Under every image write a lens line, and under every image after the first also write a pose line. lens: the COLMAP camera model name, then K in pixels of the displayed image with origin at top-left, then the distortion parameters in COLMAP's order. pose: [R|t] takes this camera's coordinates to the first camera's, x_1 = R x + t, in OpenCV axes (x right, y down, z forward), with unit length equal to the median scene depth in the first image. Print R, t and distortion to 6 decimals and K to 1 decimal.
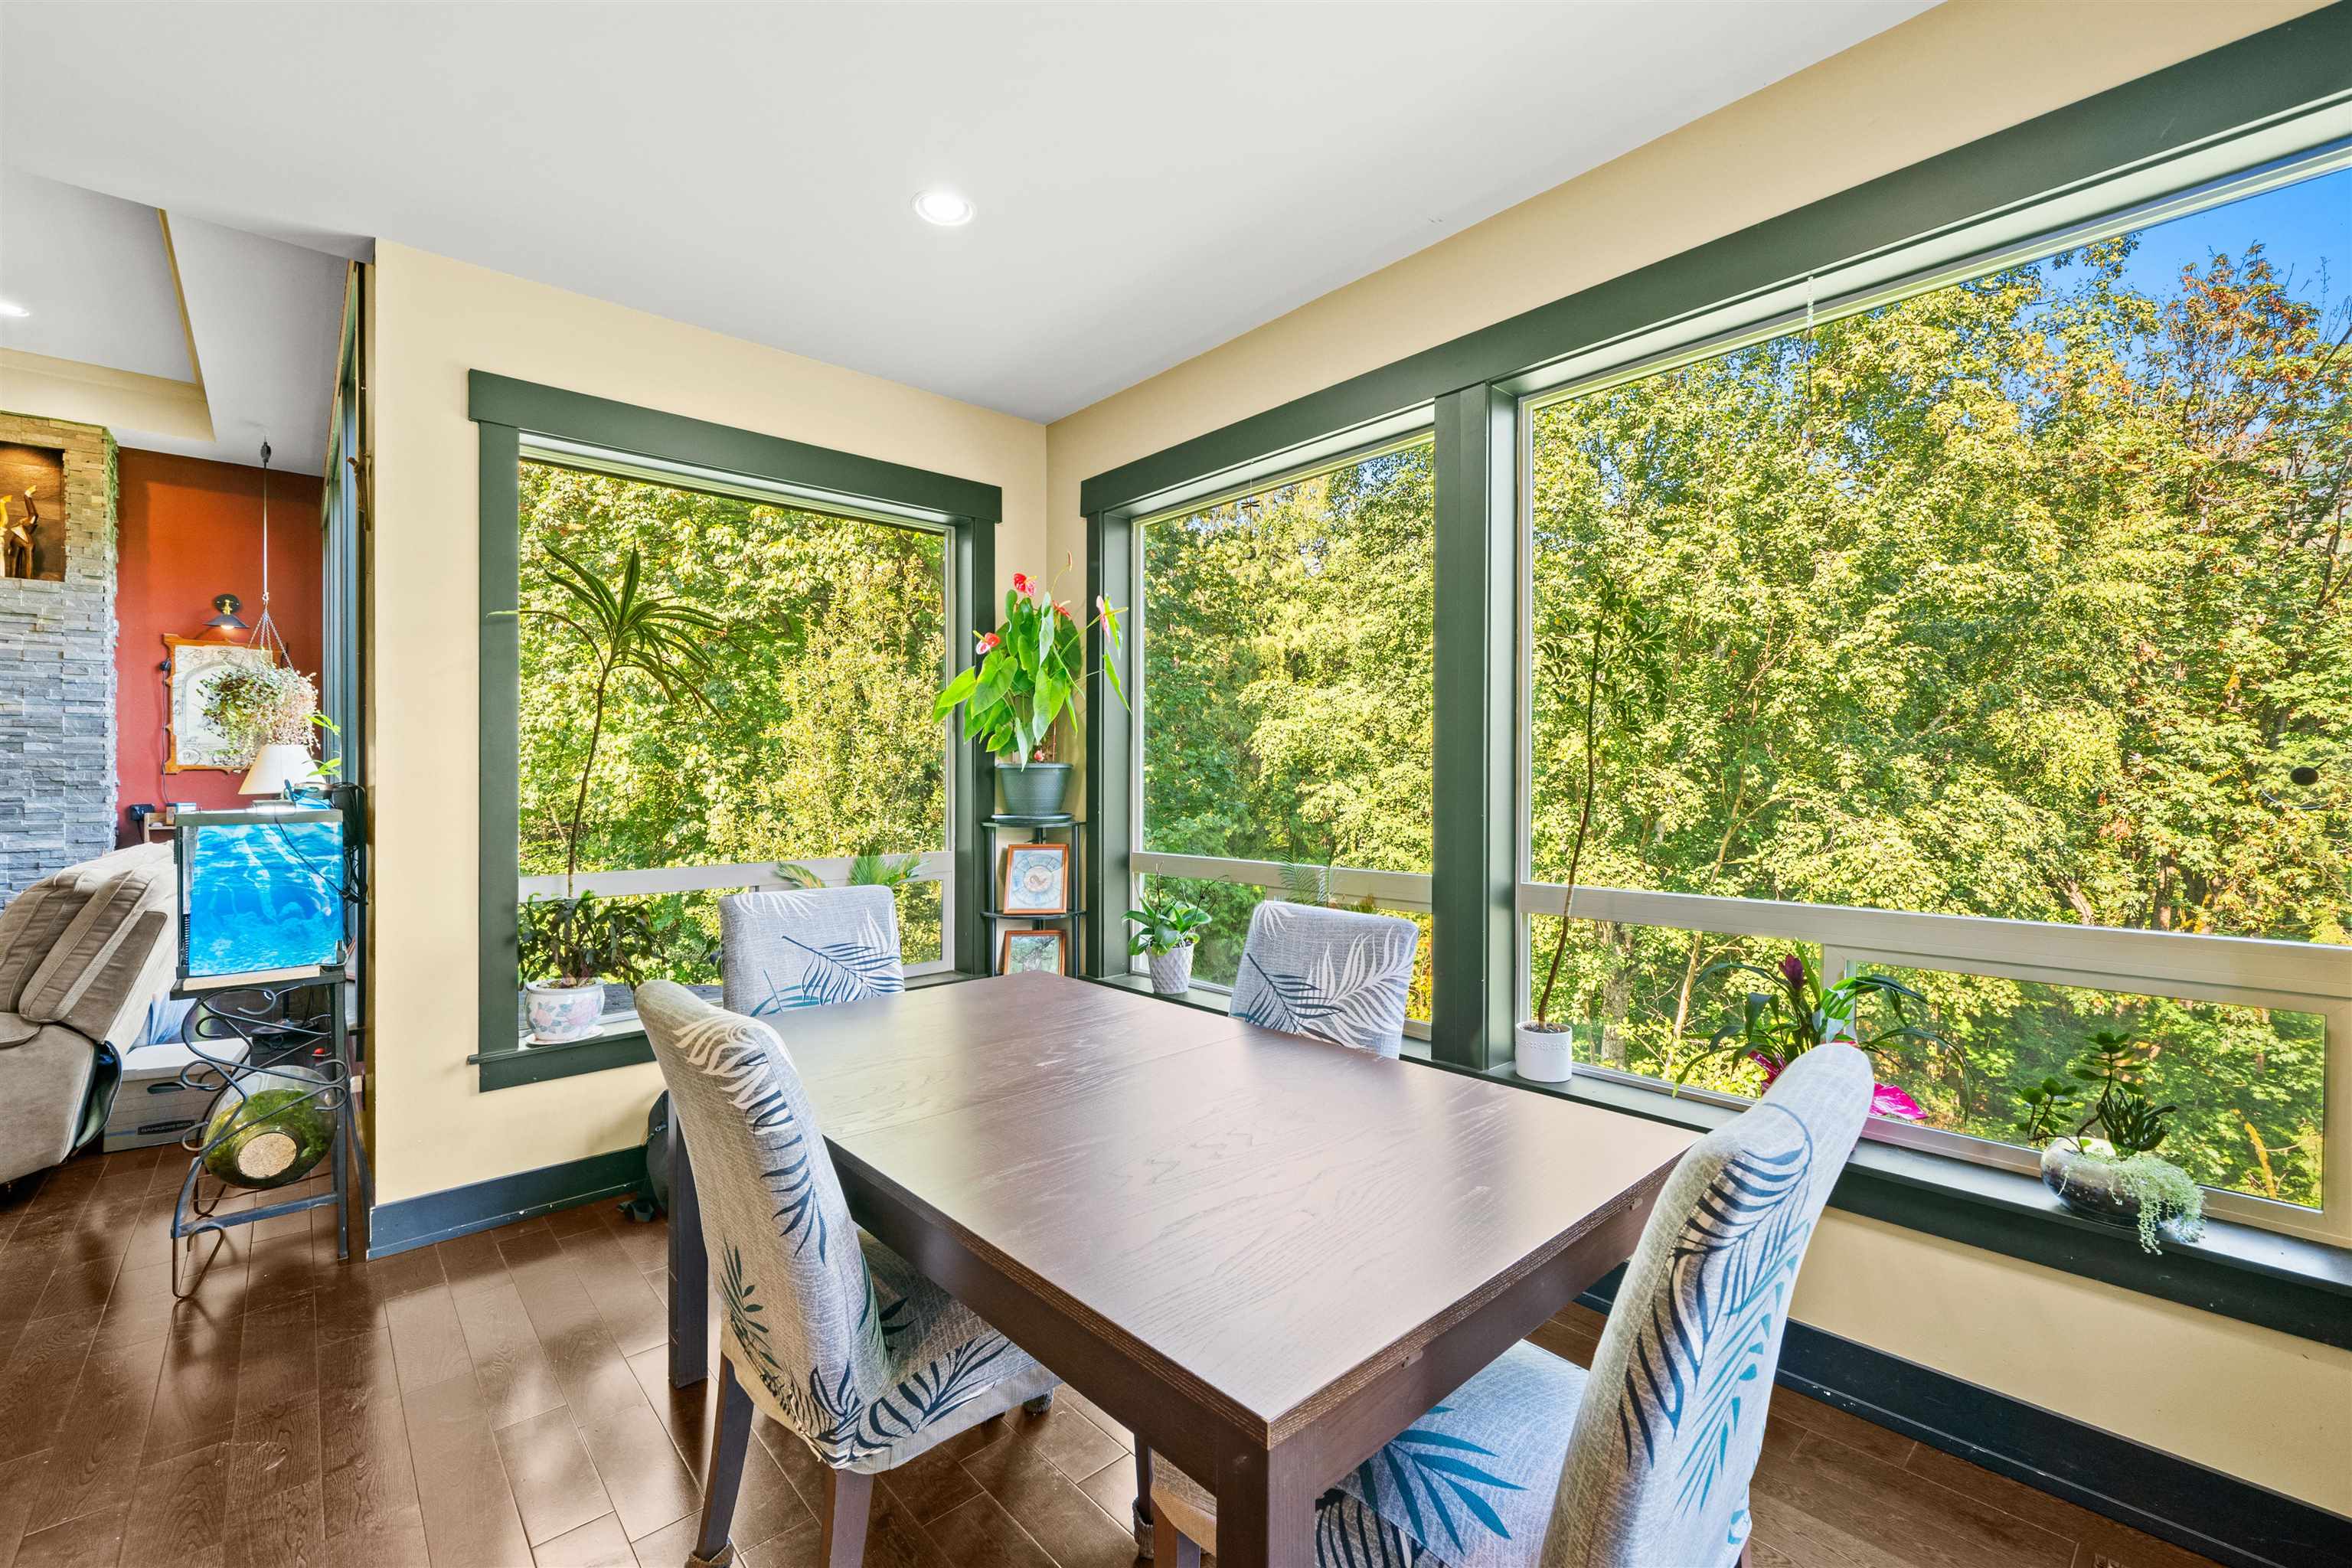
lens RADIAL K [[993.9, 0, 1190.0], [0, 993.9, 784.7], [0, 0, 1]] dist [0.001695, -0.001268]
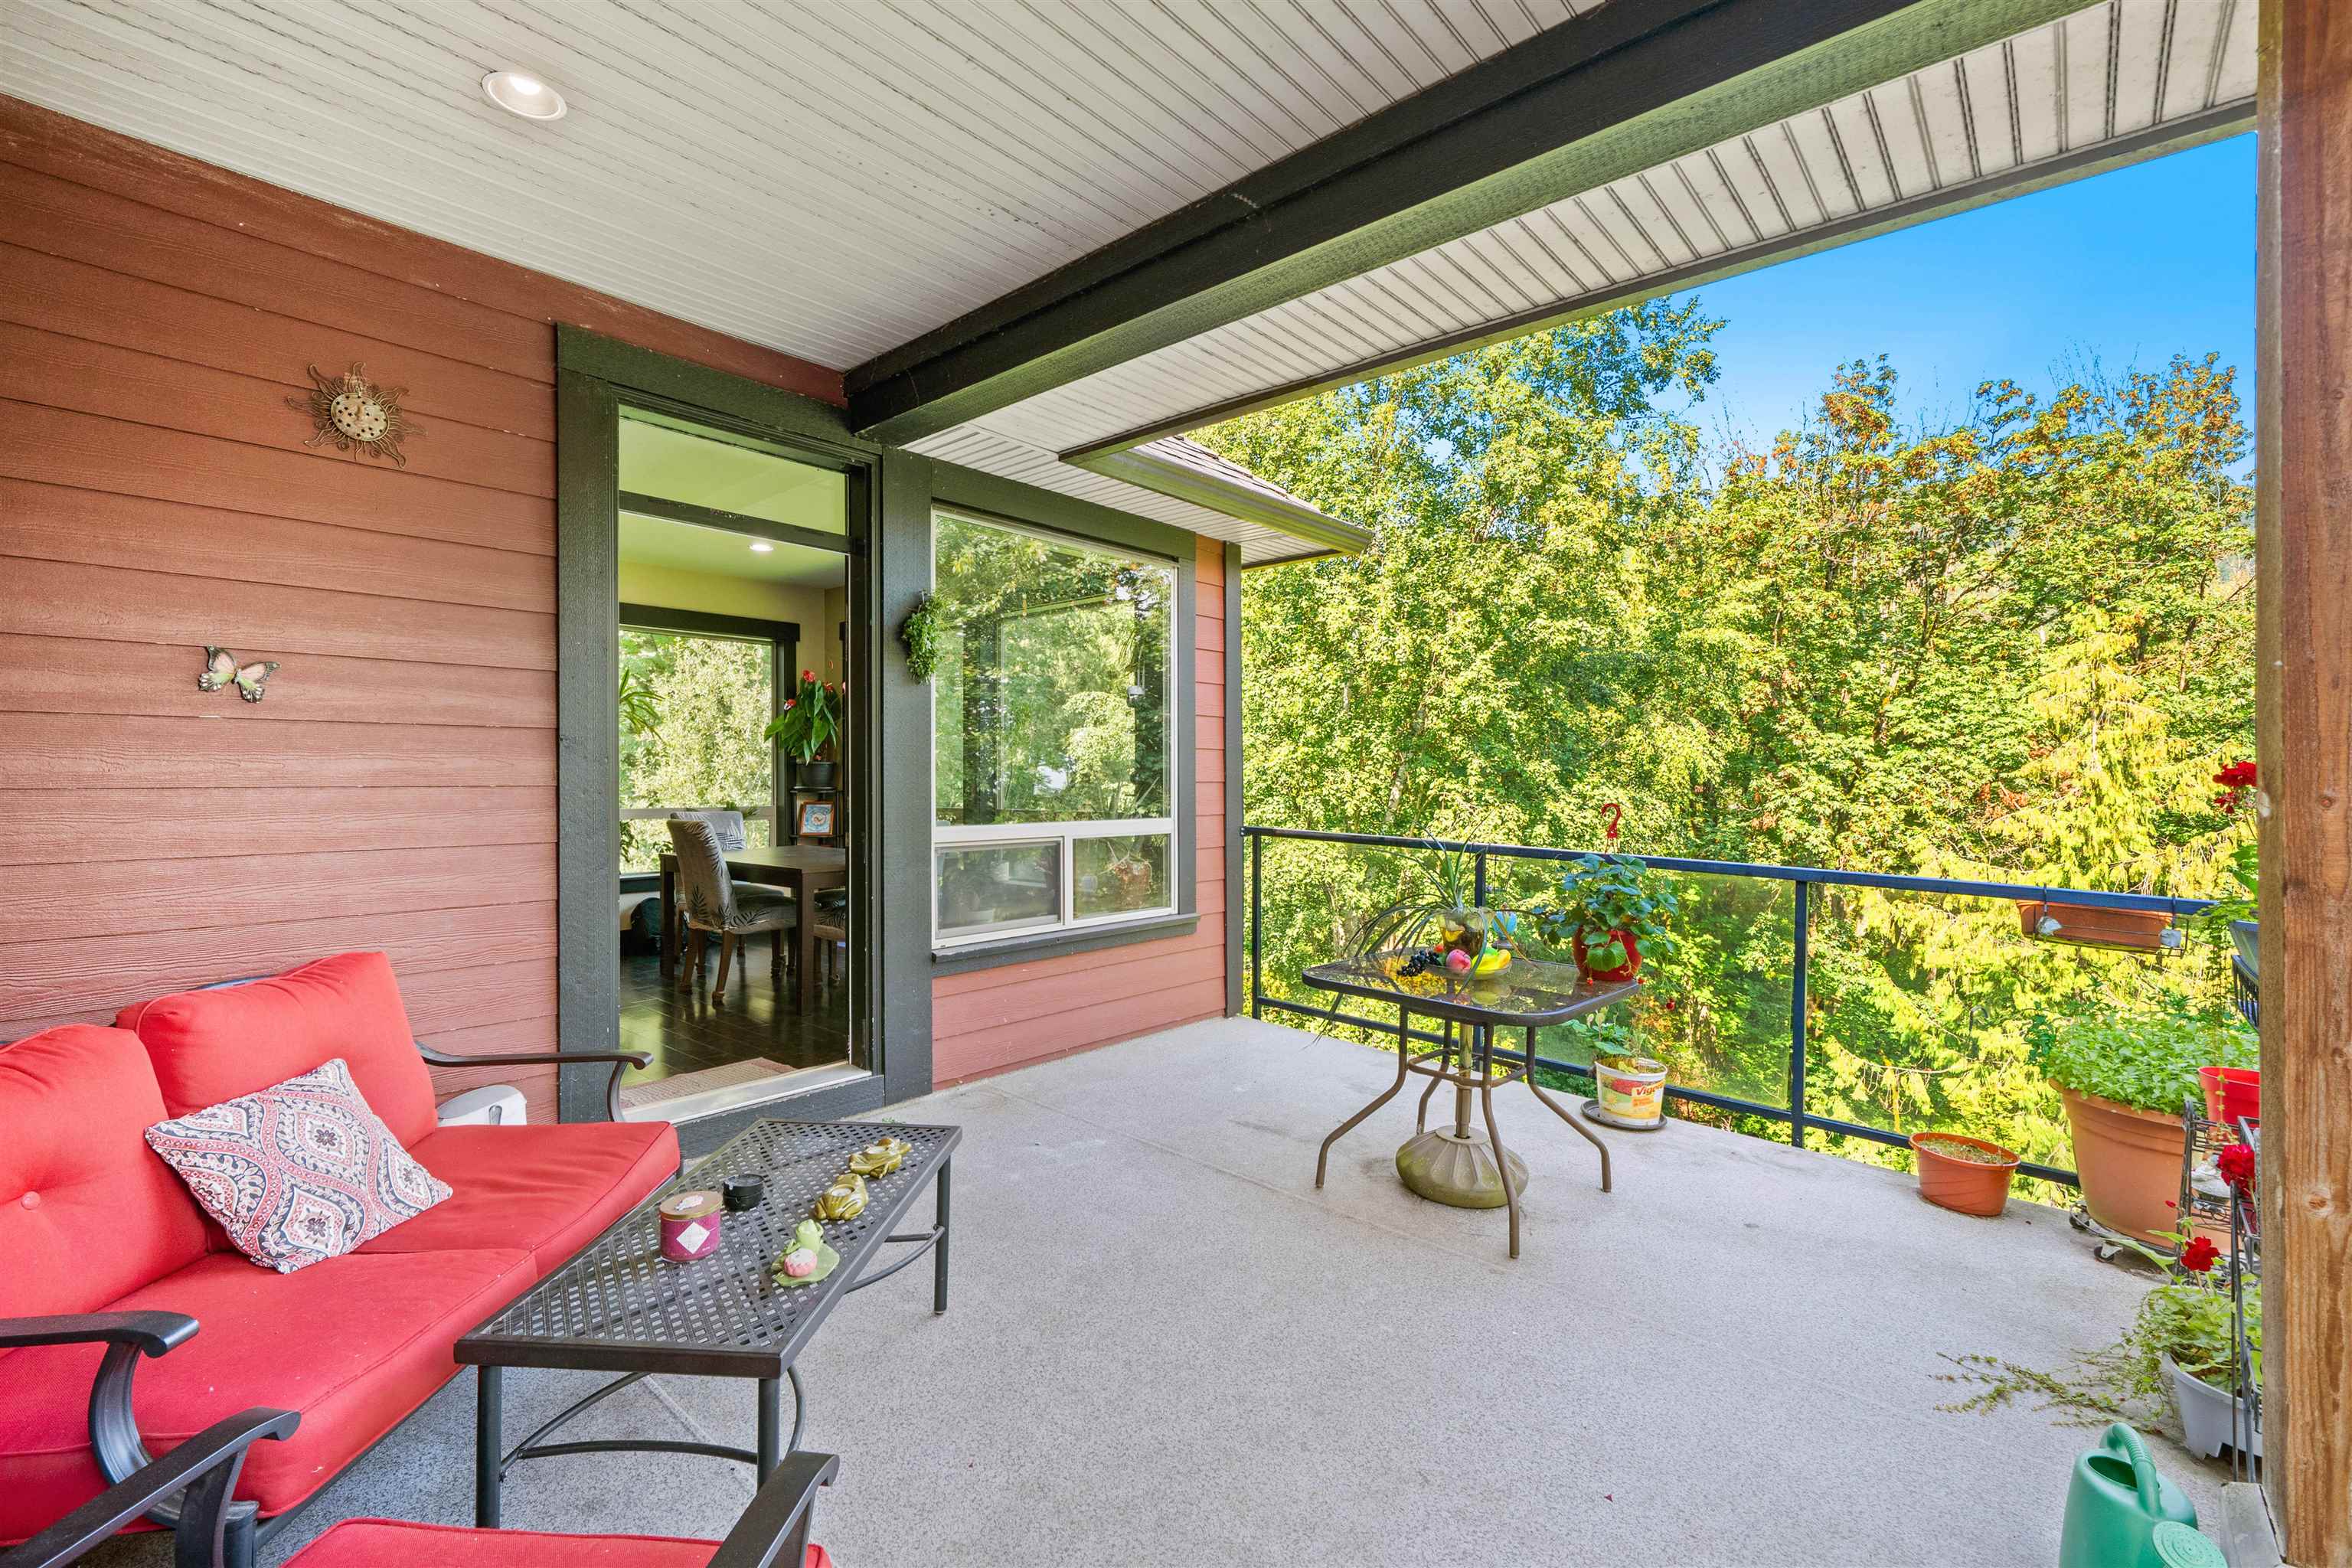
lens RADIAL K [[993.9, 0, 1169.1], [0, 993.9, 797.5], [0, 0, 1]] dist [0.001695, -0.001268]
pose [[0.994498, 0.001940, 0.104735, 0.102797], [-0.003148, 0.999930, 0.011369, 0.007824], [-0.104705, -0.011636, 0.994435, -0.322819]]
